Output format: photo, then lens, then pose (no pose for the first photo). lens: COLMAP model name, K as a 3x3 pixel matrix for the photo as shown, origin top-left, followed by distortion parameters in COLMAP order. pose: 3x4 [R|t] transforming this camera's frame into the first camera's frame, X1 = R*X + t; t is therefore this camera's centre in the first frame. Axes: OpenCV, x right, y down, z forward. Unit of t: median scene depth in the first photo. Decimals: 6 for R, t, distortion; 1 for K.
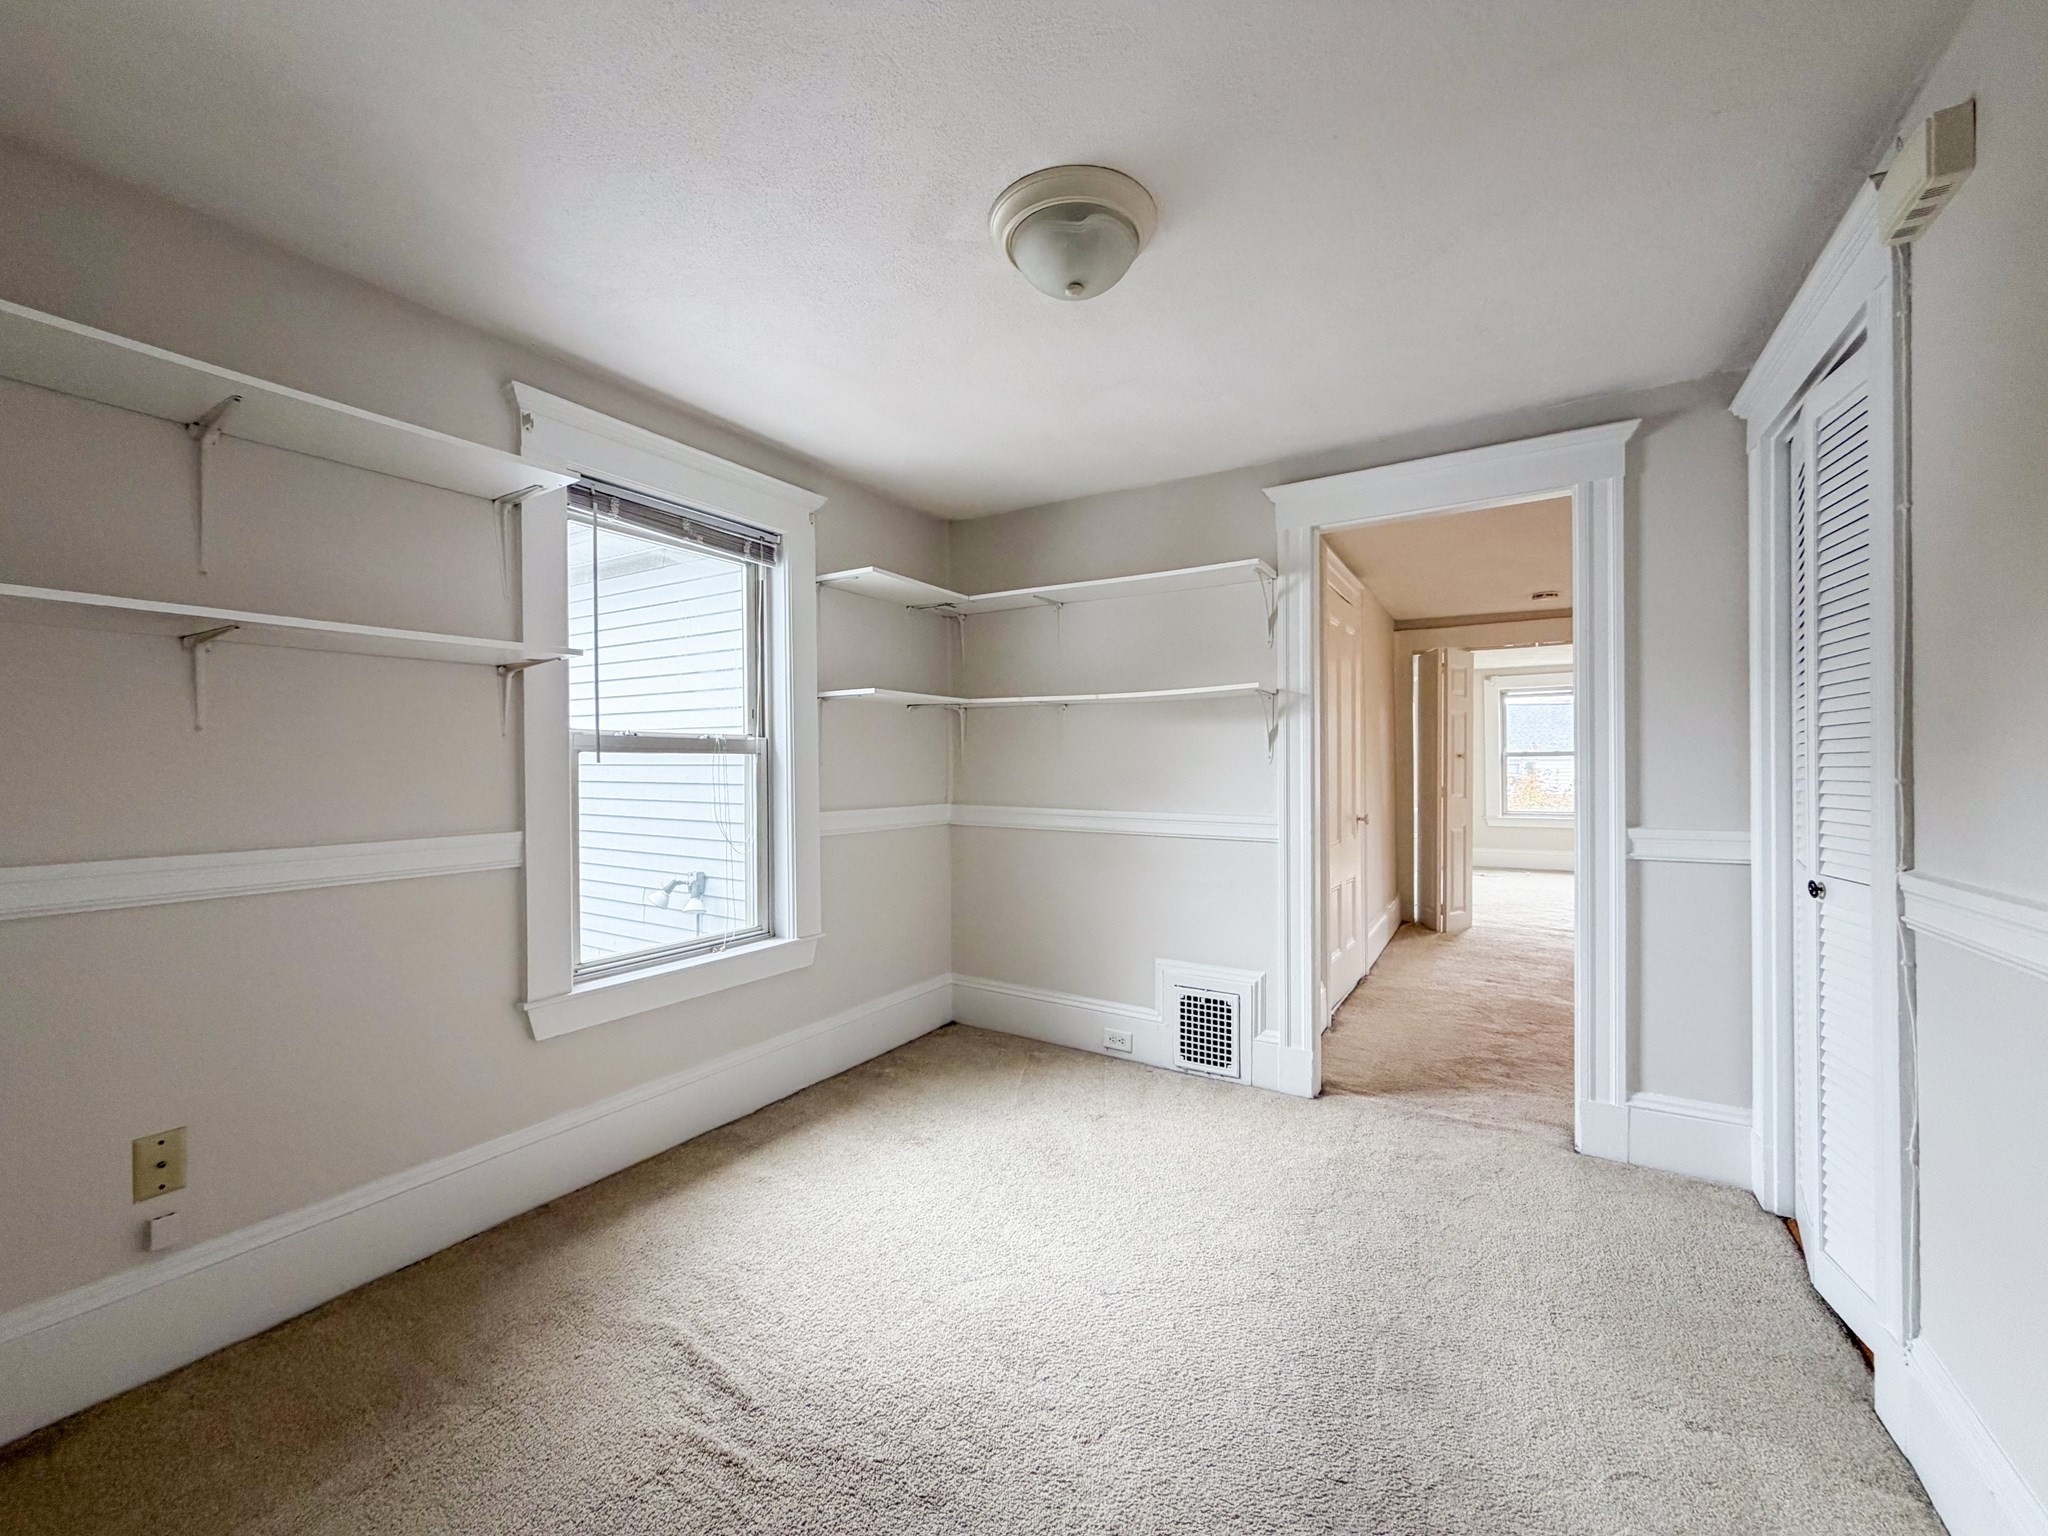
lens RADIAL K [[812.8, 0, 1024.0], [0, 812.8, 768.0], [0, 0, 1]] dist [-0.000051, 0.000106]
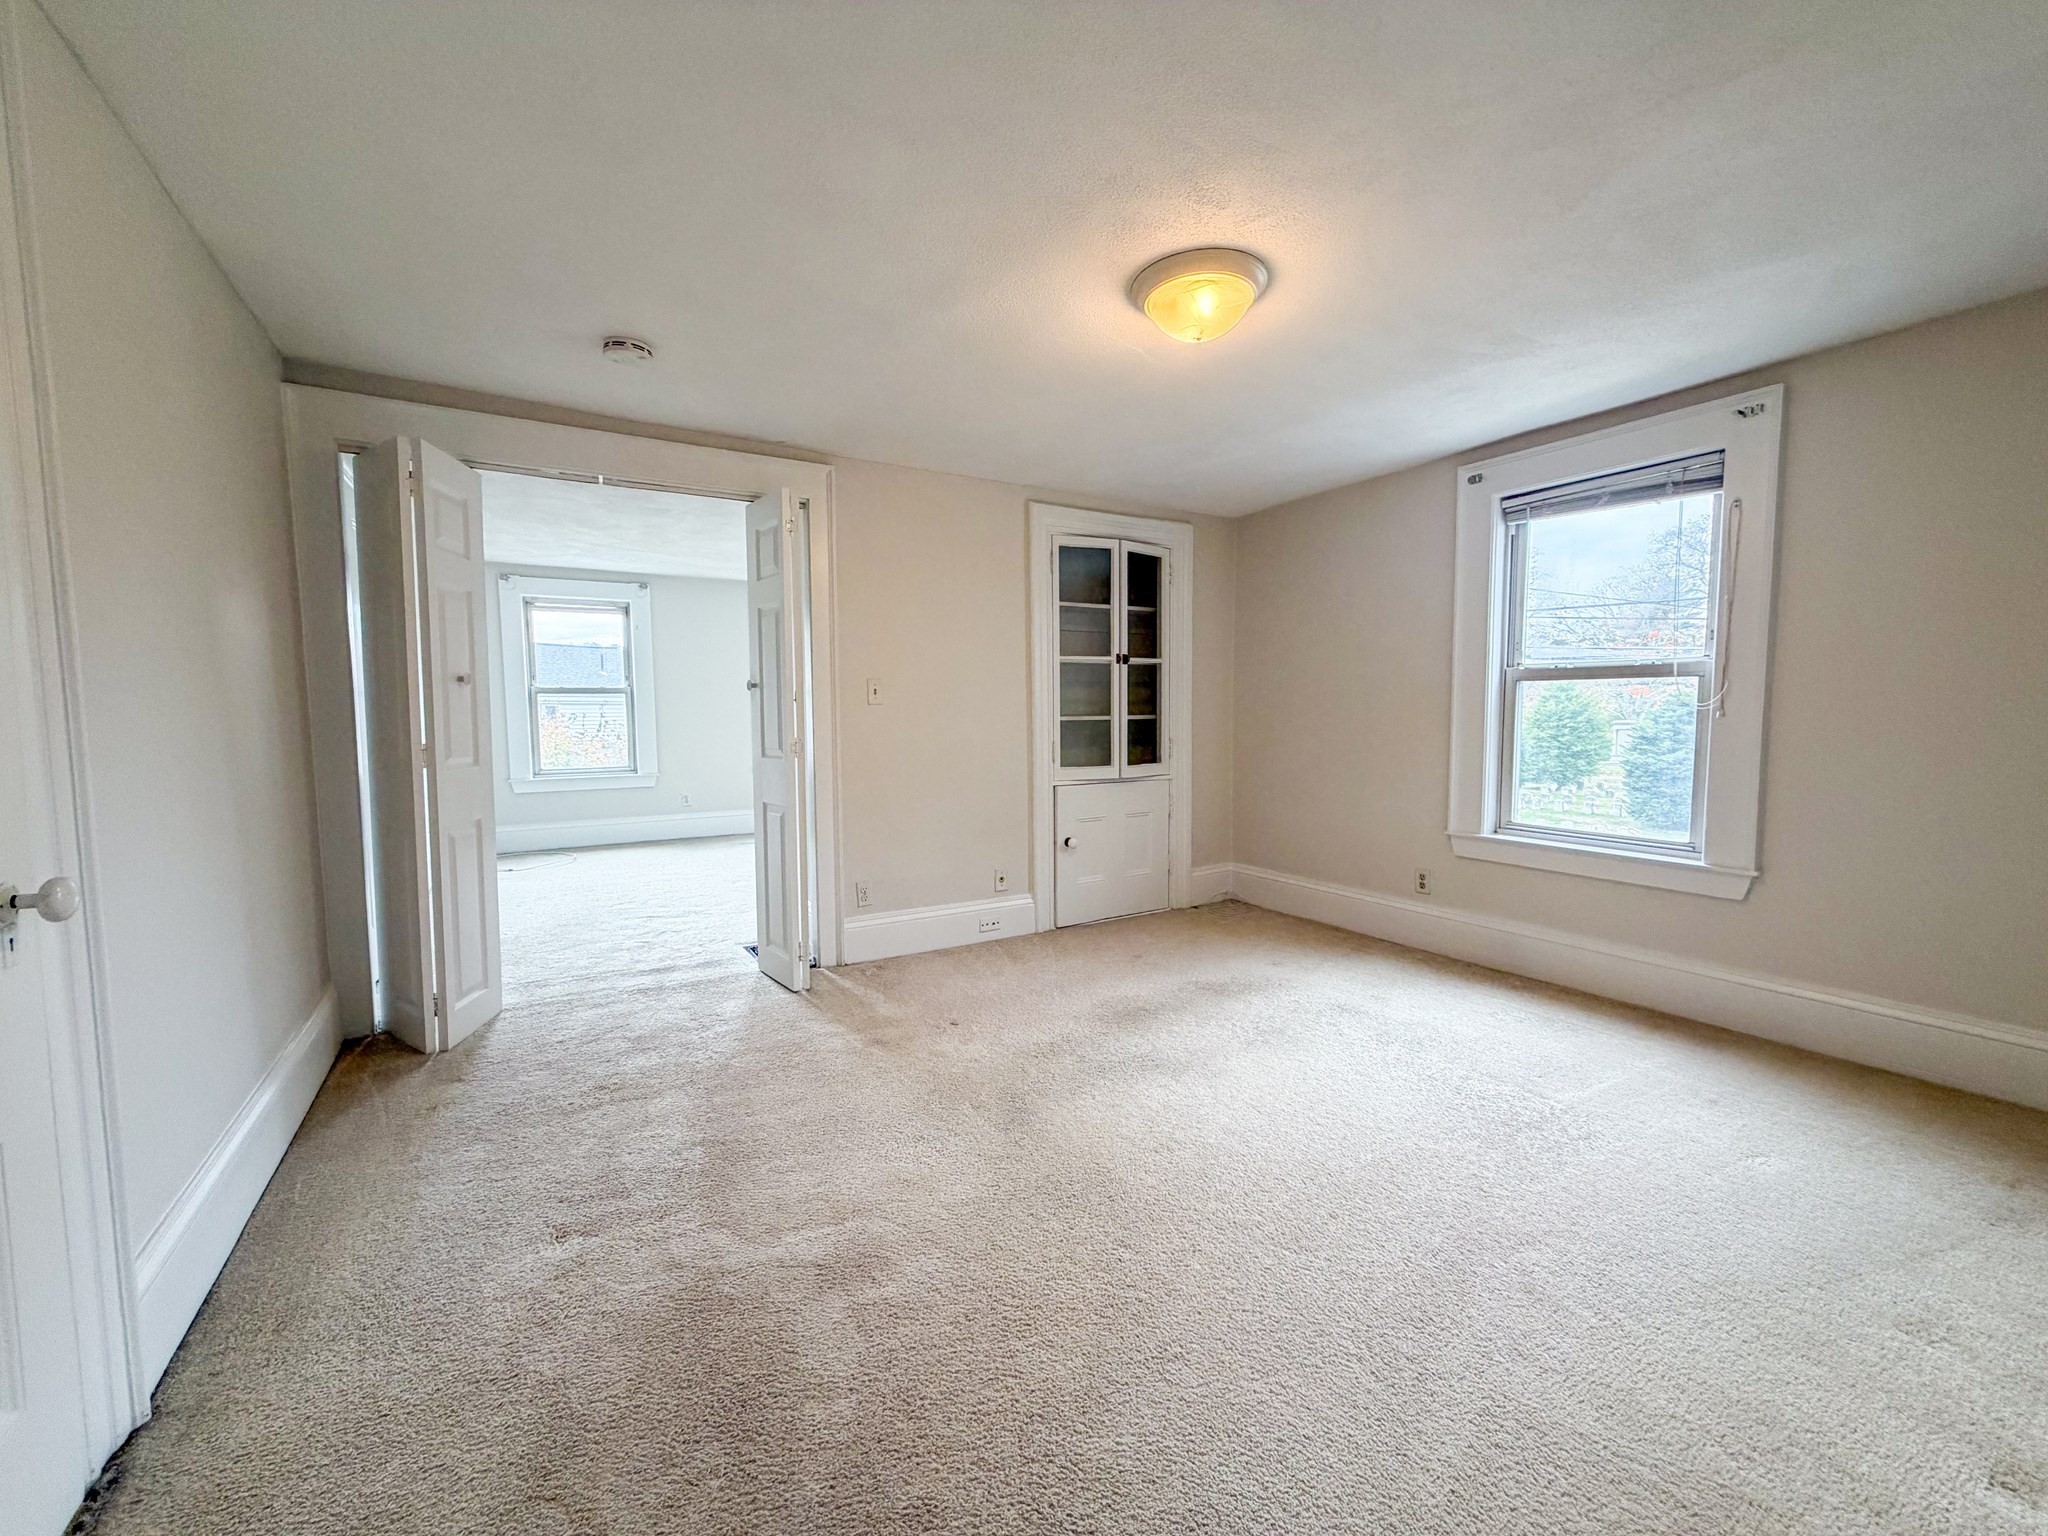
lens RADIAL K [[812.8, 0, 1024.0], [0, 812.8, 768.0], [0, 0, 1]] dist [-0.000051, 0.000106]
pose [[0.463508, -0.061705, 0.883942, 0.257884], [0.002230, 0.997650, 0.068474, 0.005178], [-0.886090, -0.029767, 0.462556, 0.472226]]
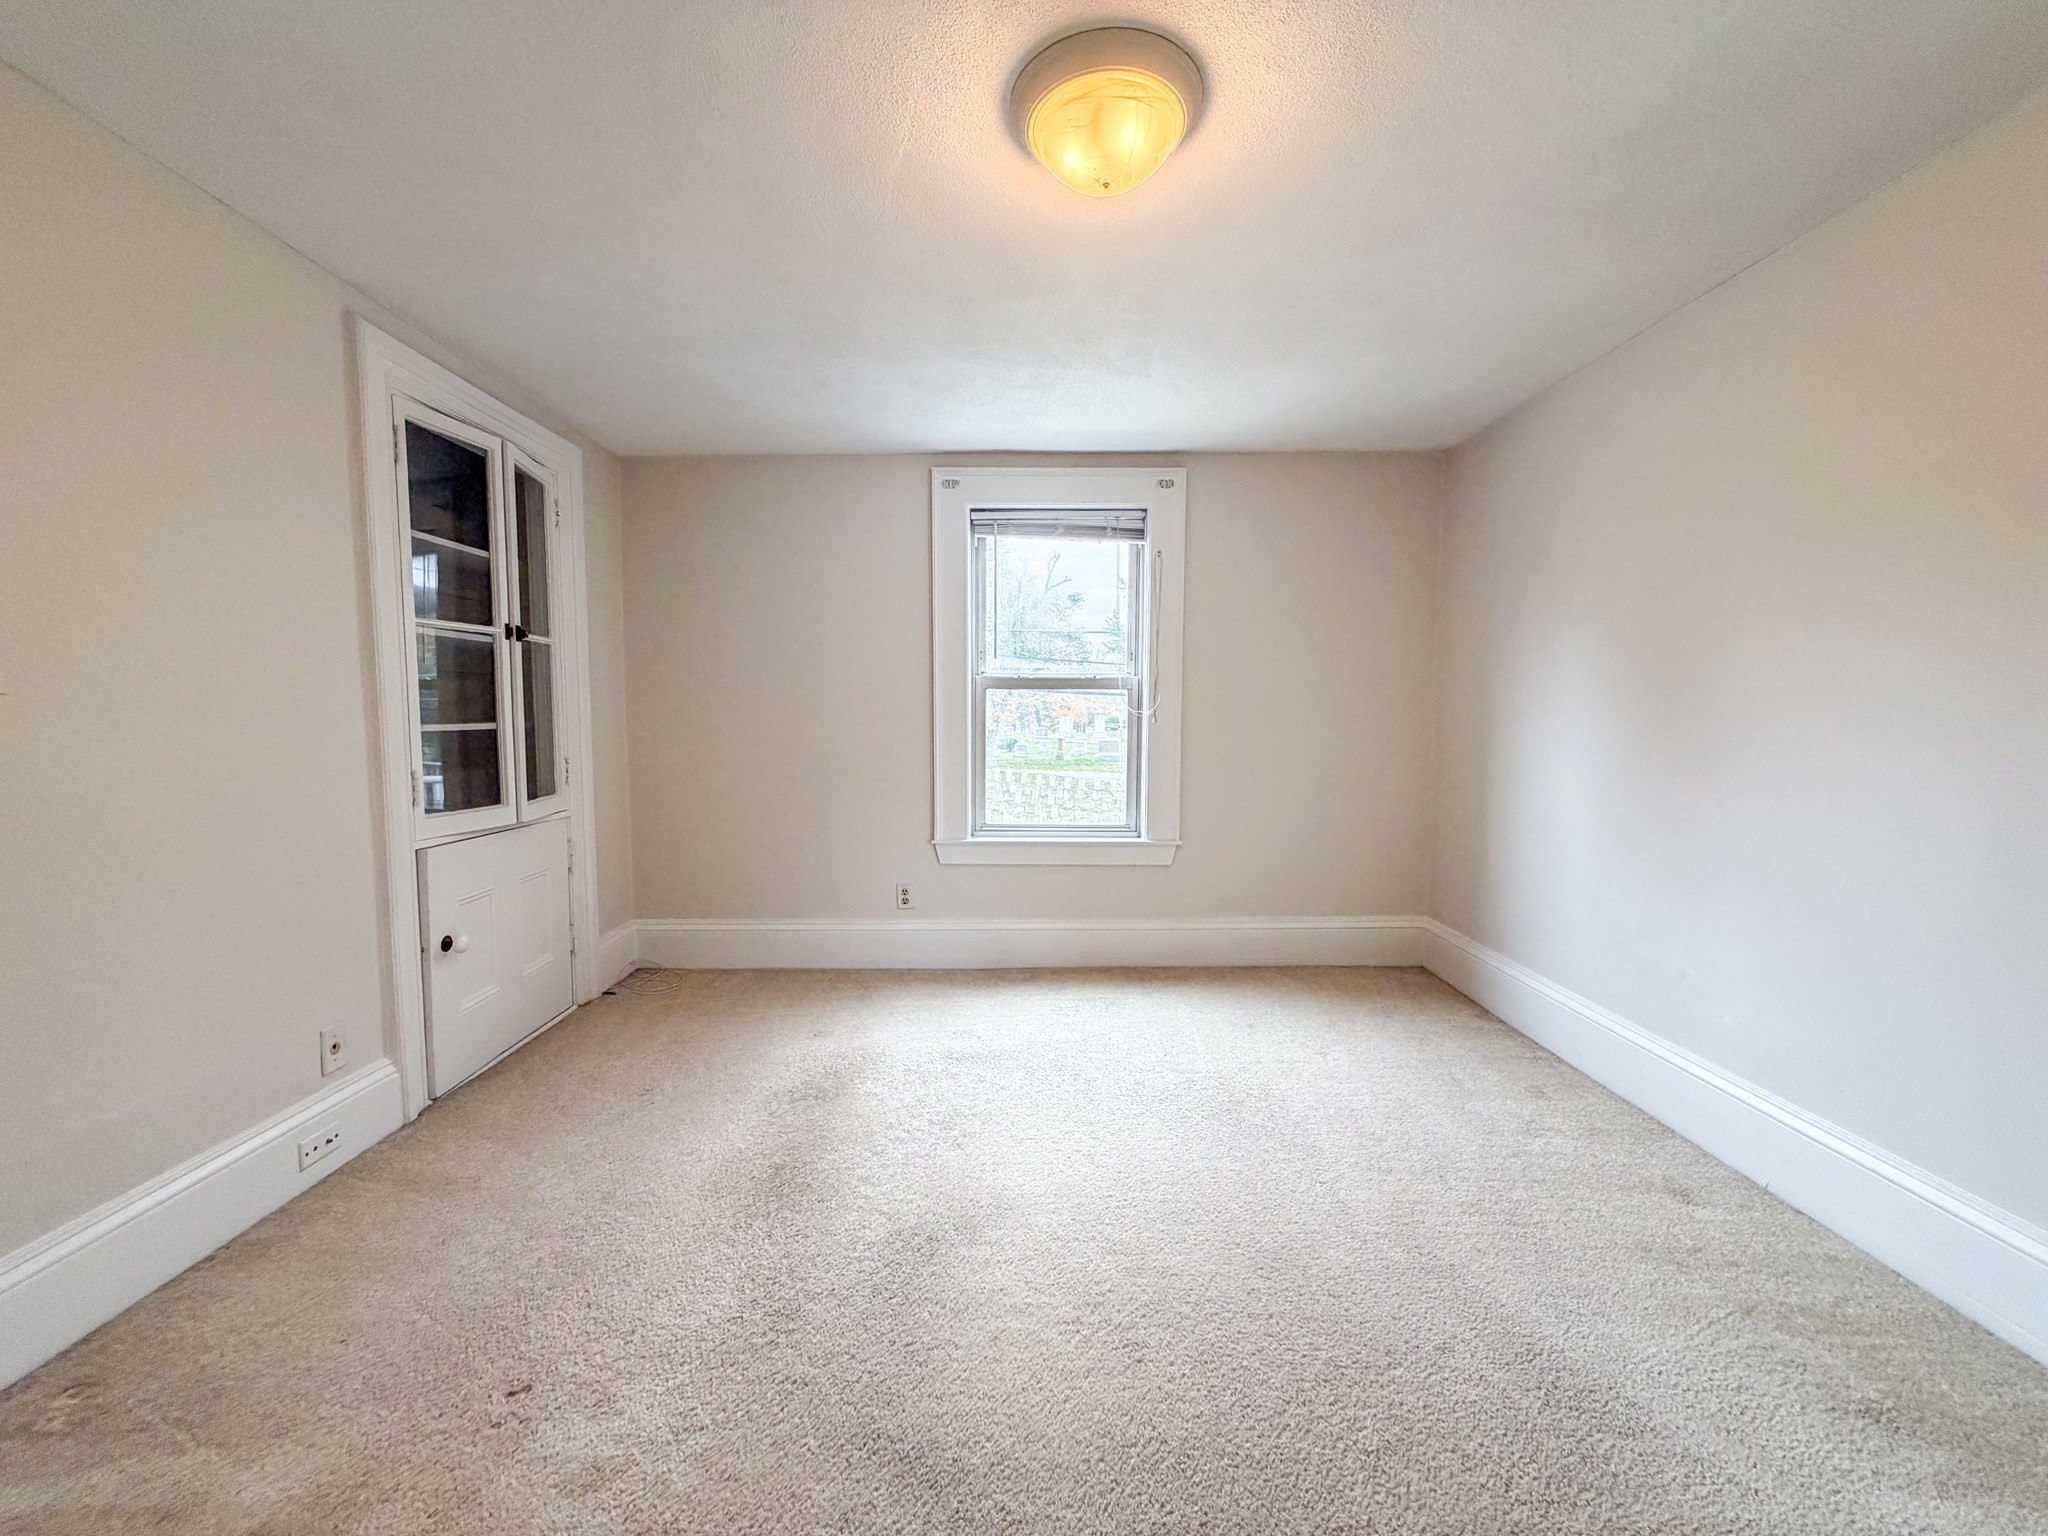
lens RADIAL K [[812.8, 0, 1024.0], [0, 812.8, 768.0], [0, 0, 1]] dist [-0.000051, 0.000106]
pose [[-0.517634, -0.052585, 0.853985, 0.438826], [0.000288, 0.998099, 0.061634, 0.005481], [-0.855602, 0.032150, -0.516635, 0.781017]]
